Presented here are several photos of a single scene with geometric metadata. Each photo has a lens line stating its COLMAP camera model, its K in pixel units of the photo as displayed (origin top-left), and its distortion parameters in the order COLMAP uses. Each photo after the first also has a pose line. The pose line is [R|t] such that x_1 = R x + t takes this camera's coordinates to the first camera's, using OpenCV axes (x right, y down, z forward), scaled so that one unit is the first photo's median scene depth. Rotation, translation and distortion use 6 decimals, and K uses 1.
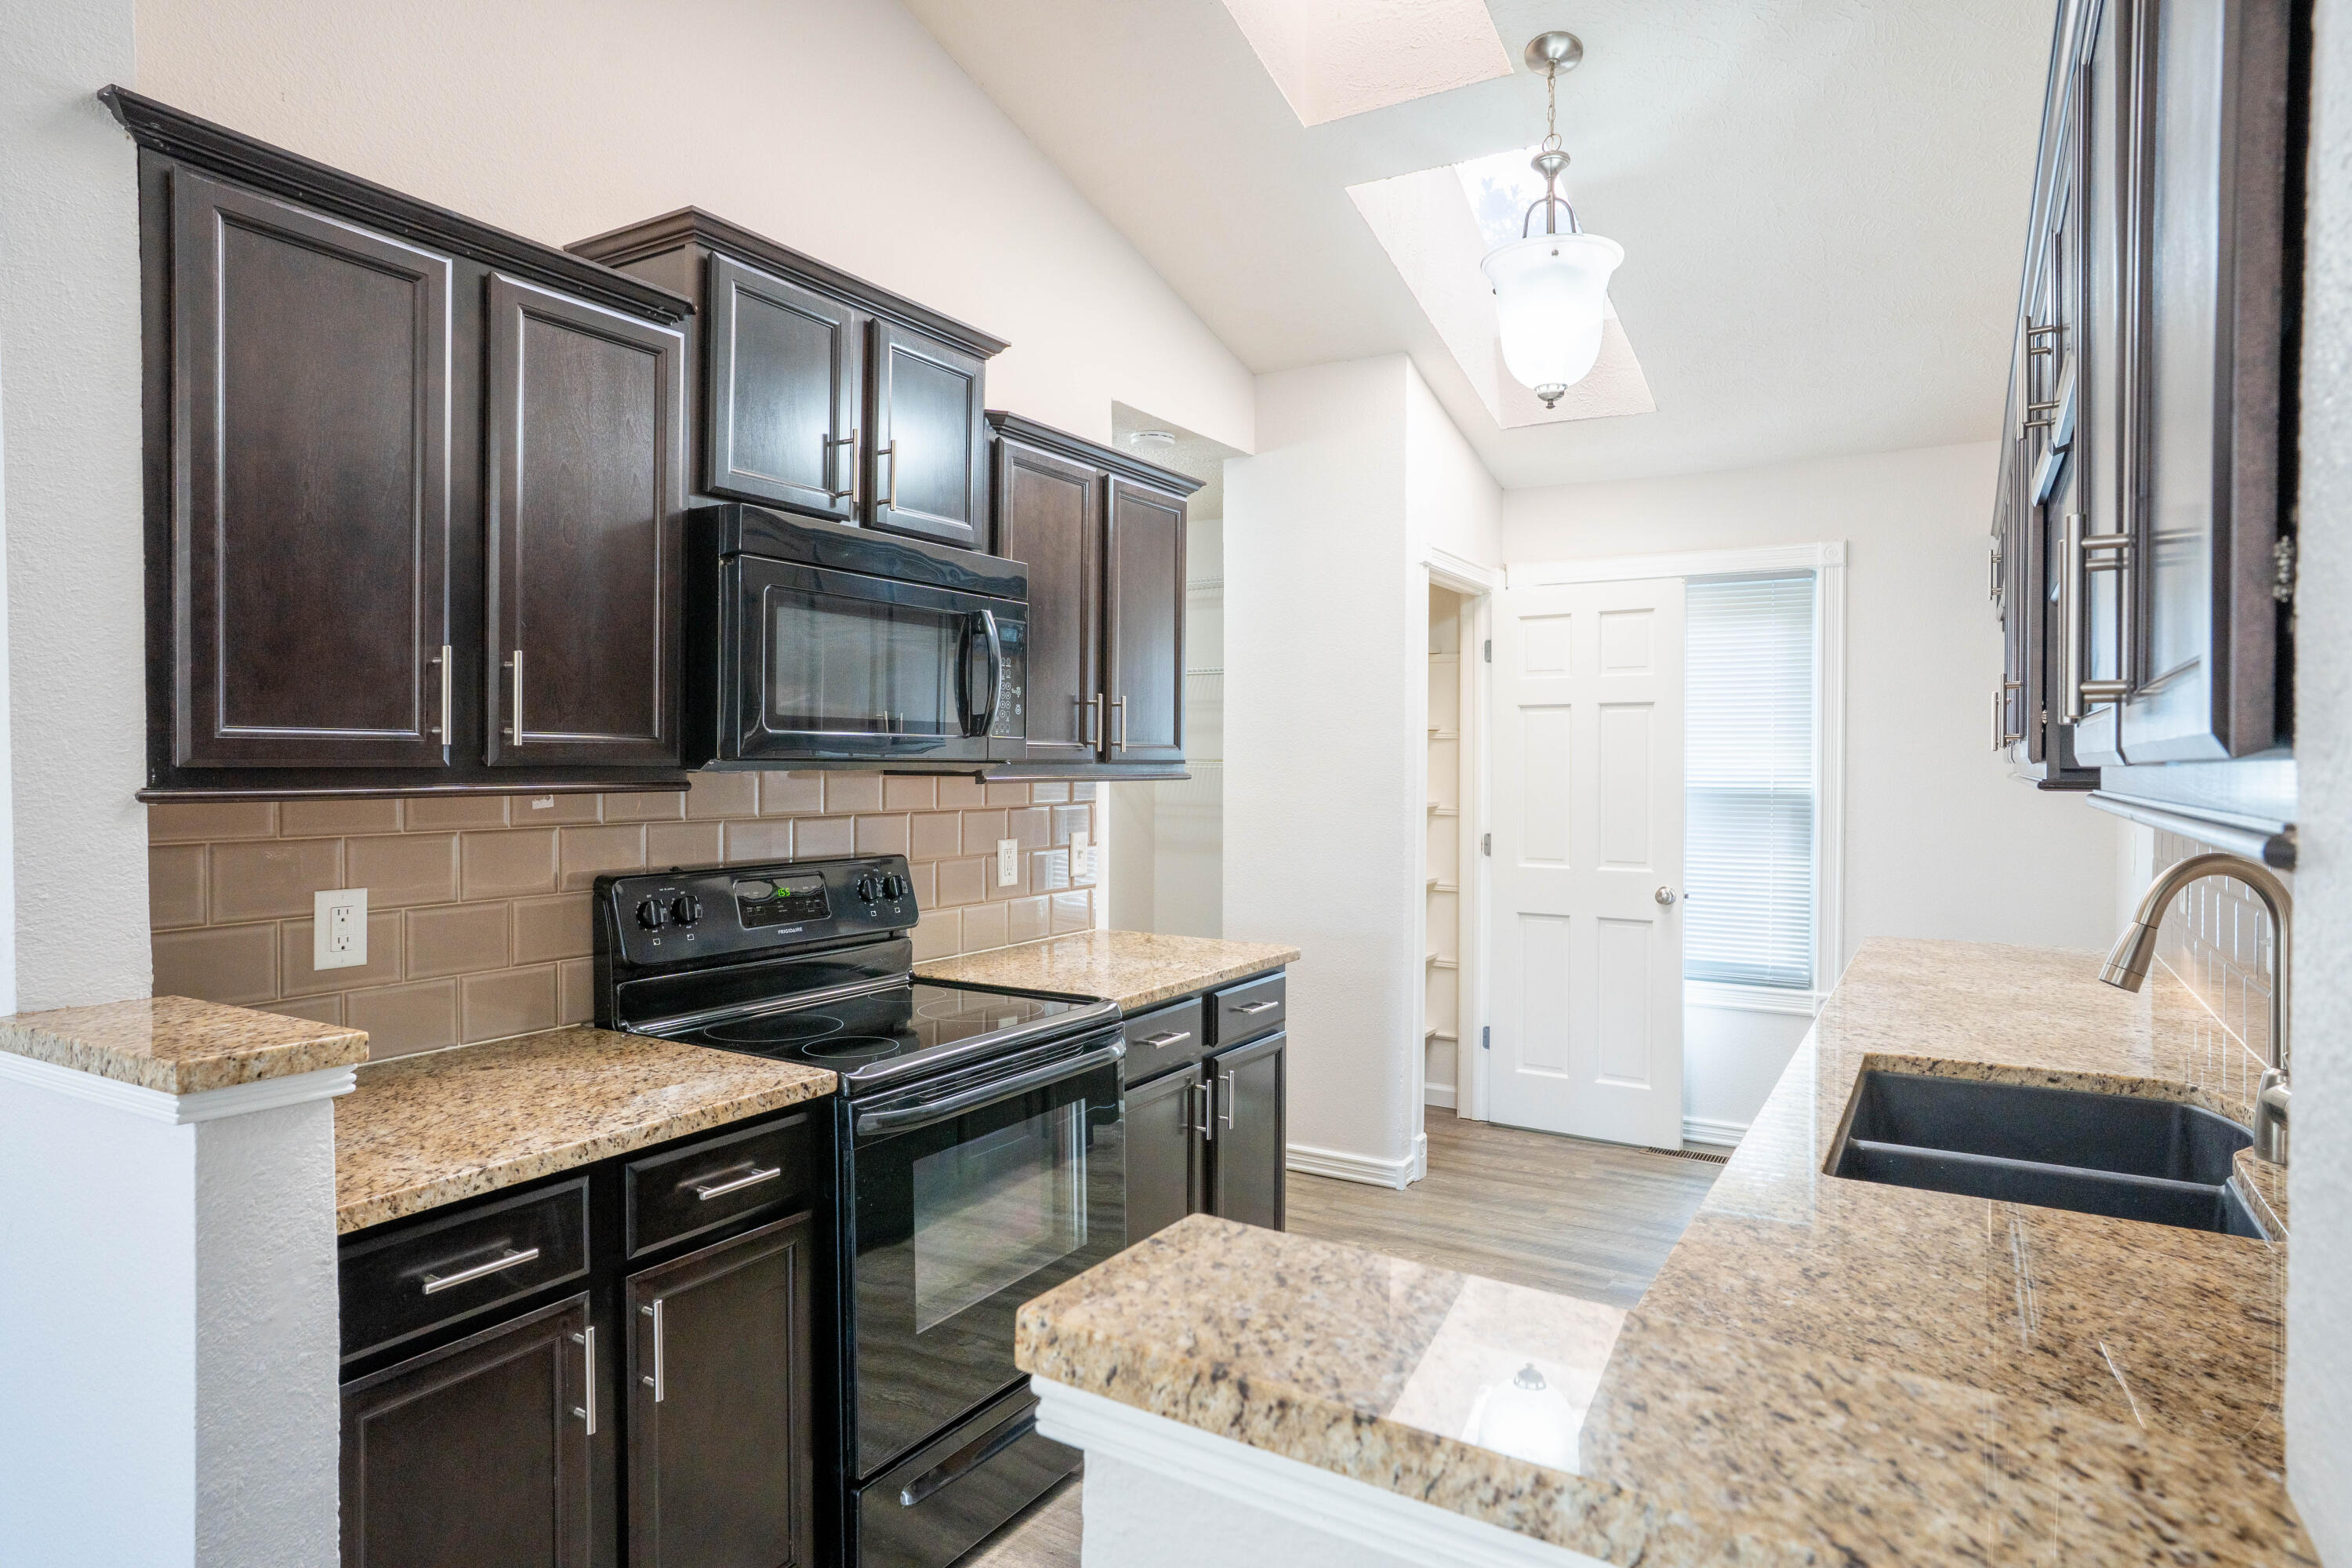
lens RADIAL K [[1283.1, 0, 1173.2], [0, 1283.1, 768.7], [0, 0, 1]] dist [-0.022446, 0.005192]
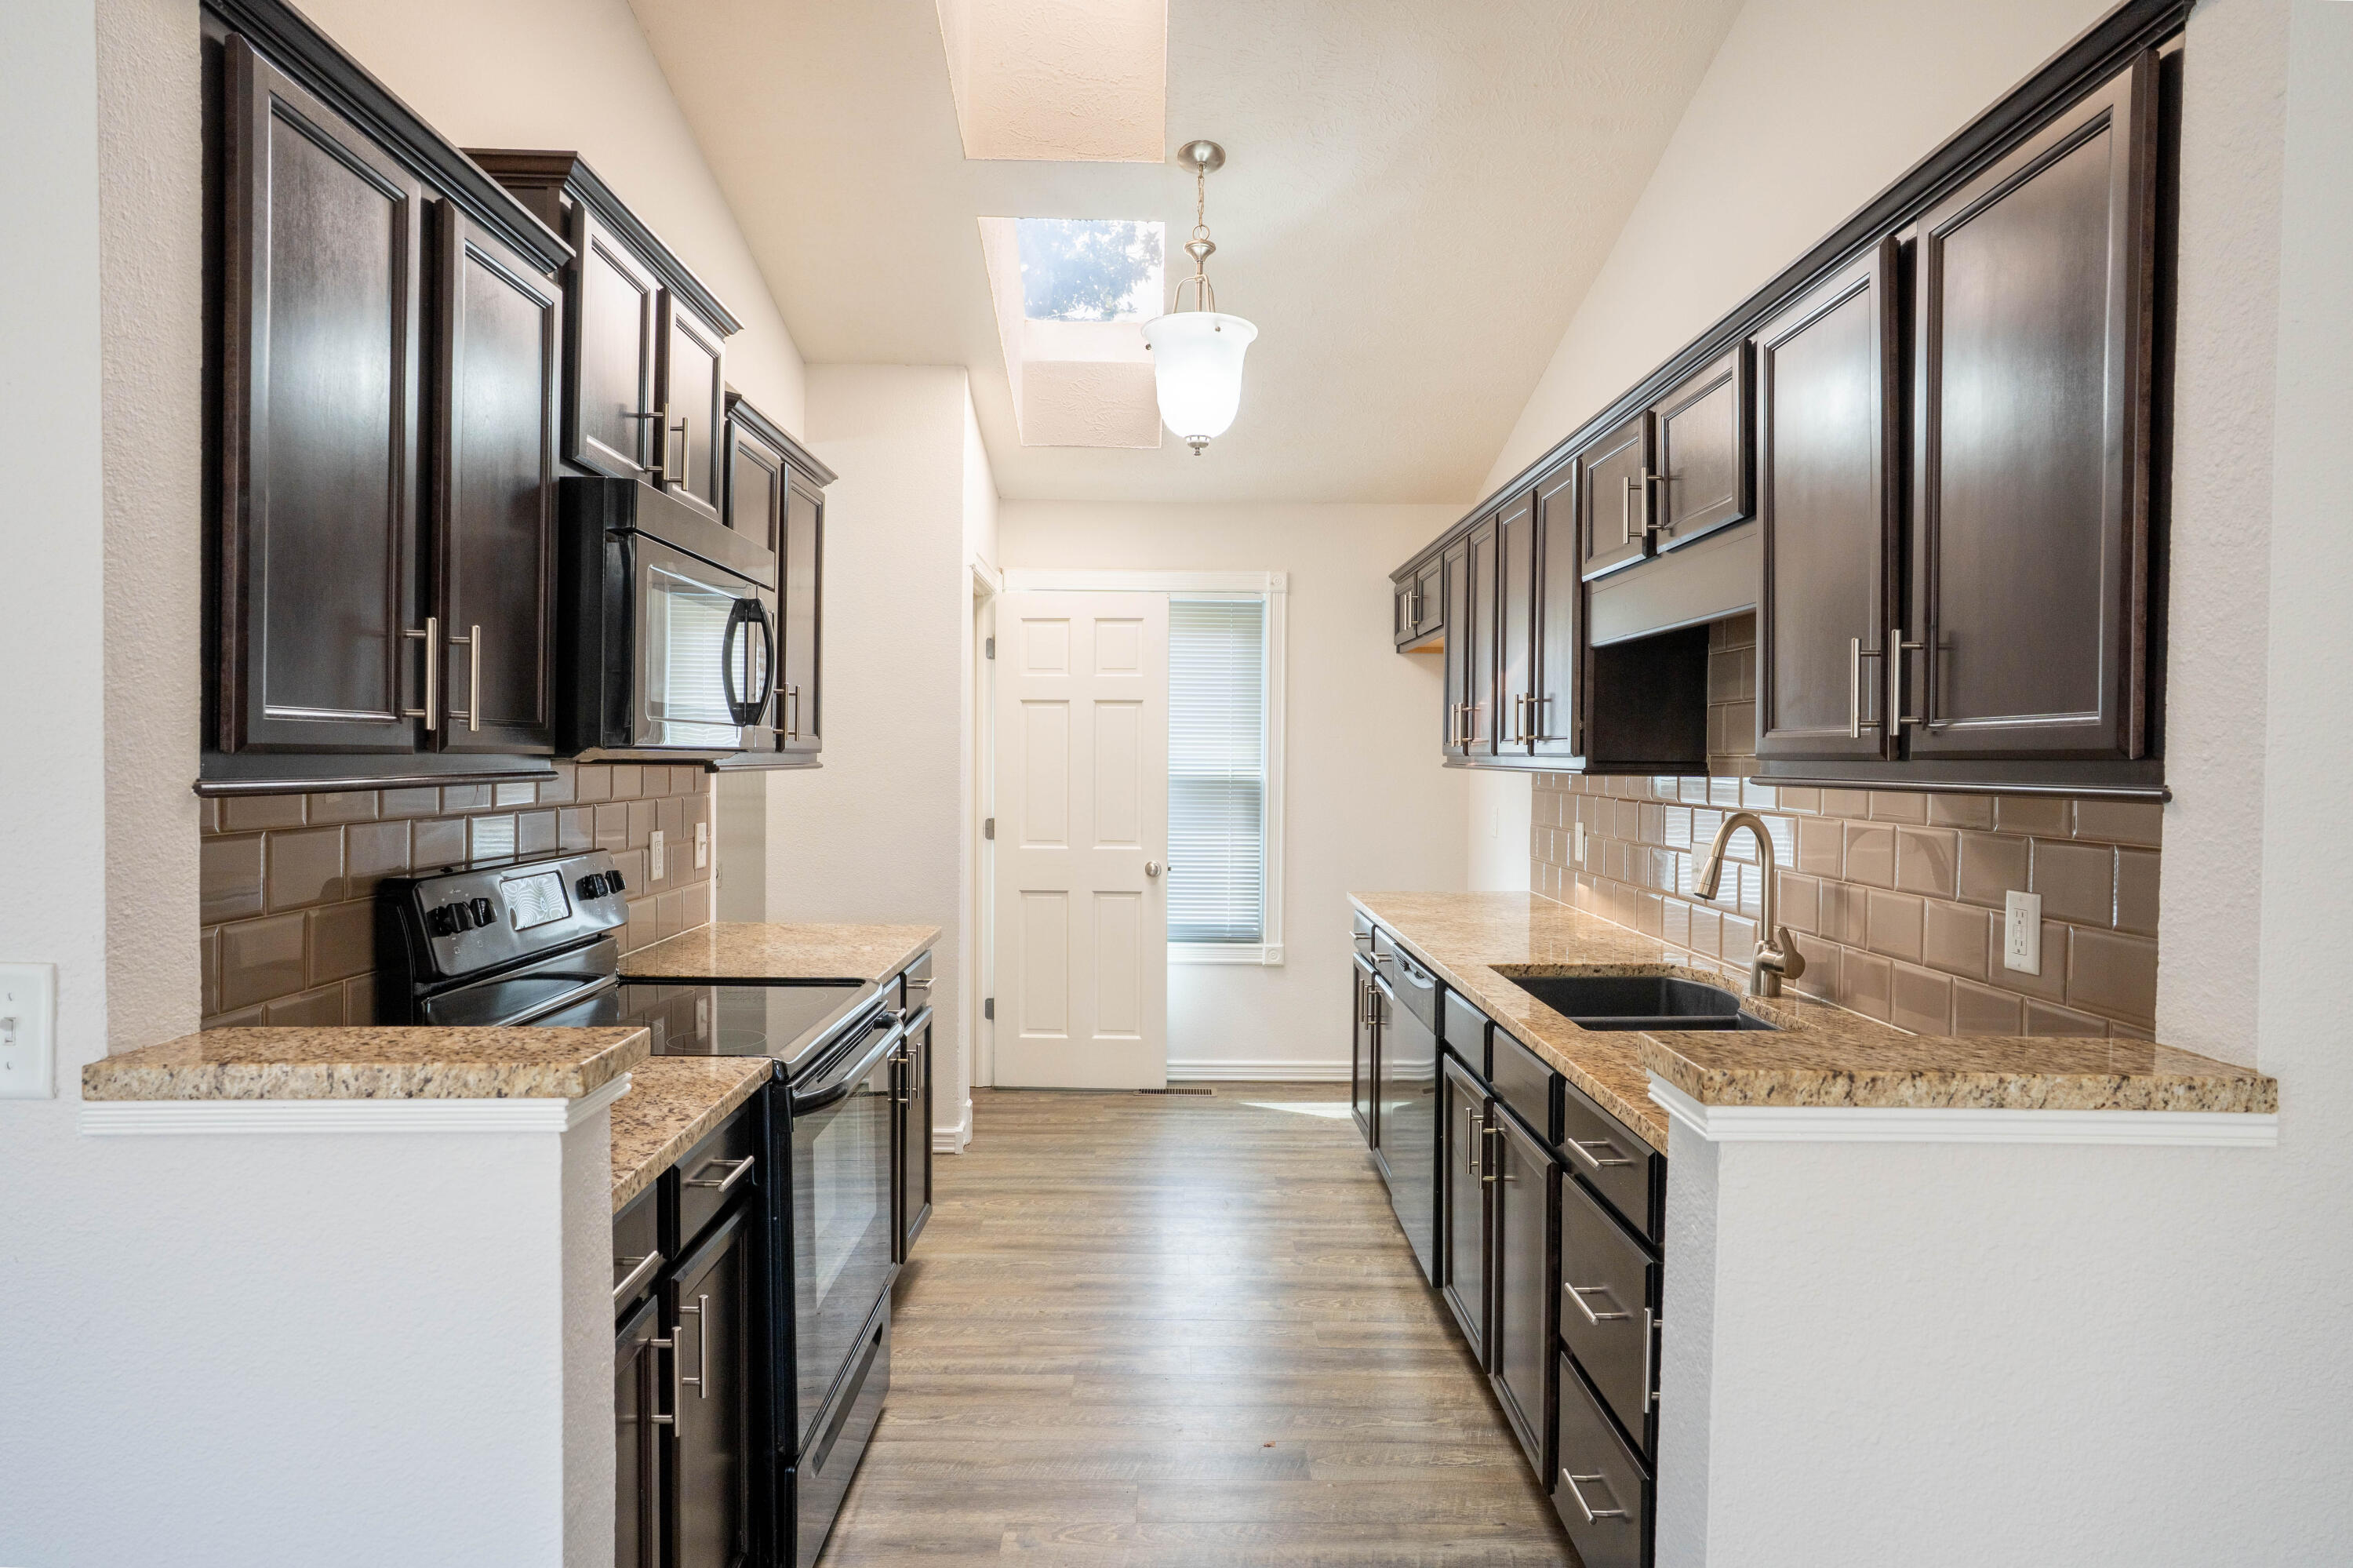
lens RADIAL K [[1283.7, 0, 1221.2], [0, 1283.7, 764.3], [0, 0, 1]] dist [-0.022446, 0.005192]
pose [[0.850542, 0.001310, 0.525905, -0.326813], [-0.004073, 0.999983, 0.004097, -0.000179], [-0.525891, -0.005627, 0.850533, -0.028302]]
